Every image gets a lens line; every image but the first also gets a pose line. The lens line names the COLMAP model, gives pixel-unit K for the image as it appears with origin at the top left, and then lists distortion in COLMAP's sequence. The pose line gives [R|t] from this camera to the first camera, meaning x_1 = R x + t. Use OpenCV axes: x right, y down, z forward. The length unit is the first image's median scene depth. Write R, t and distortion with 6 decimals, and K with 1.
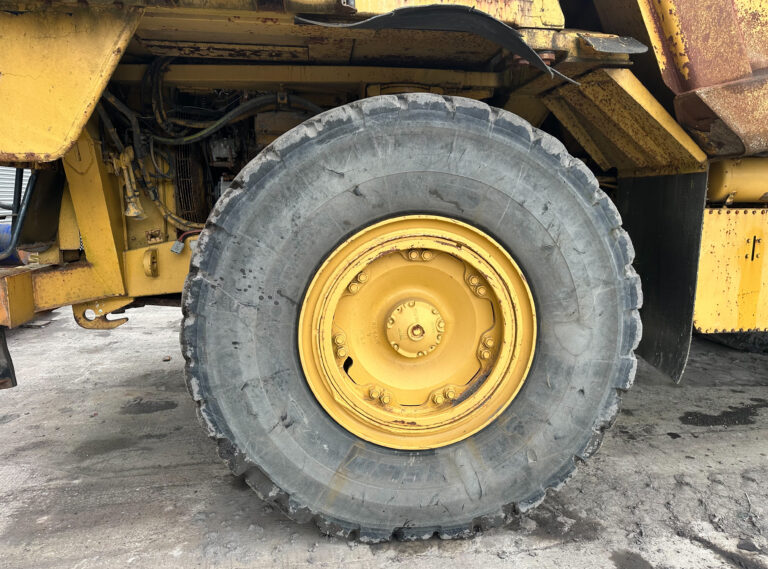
lens RADIAL K [[550.4, 0, 384.9], [0, 550.4, 290.8], [0, 0, 1]] dist [0.101584, -0.117979]
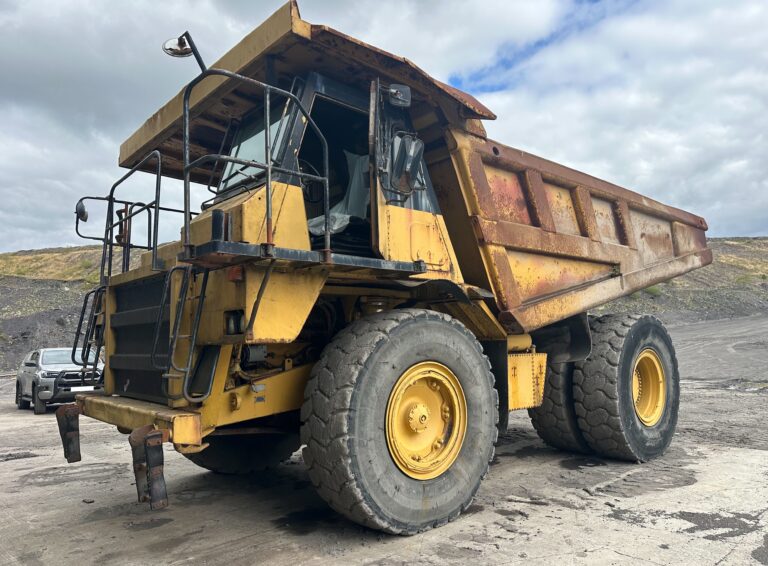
lens RADIAL K [[550.4, 0, 384.9], [0, 550.4, 289.3], [0, 0, 1]] dist [0.101584, -0.117979]
pose [[0.774855, -0.288700, 0.562363, -1.155700], [0.349972, 0.936759, -0.001307, -0.456671], [-0.526421, 0.197824, 0.826890, -0.783989]]
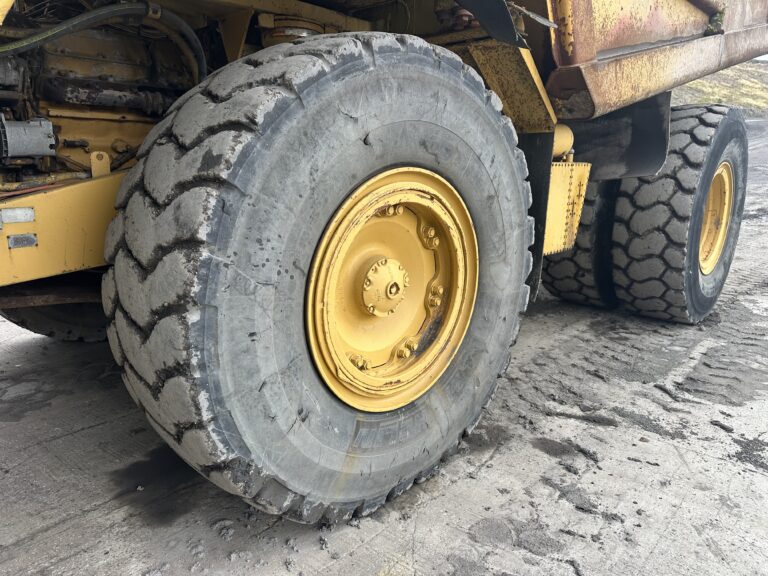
lens RADIAL K [[537.5, 0, 384.0], [0, 537.5, 288.0], [0, 0, 1]] dist [0.123785, -0.199812]
pose [[0.776329, -0.140086, 0.614564, -0.579113], [0.093011, 0.989777, 0.108121, -0.035269], [-0.623428, -0.026776, 0.781422, 0.286742]]
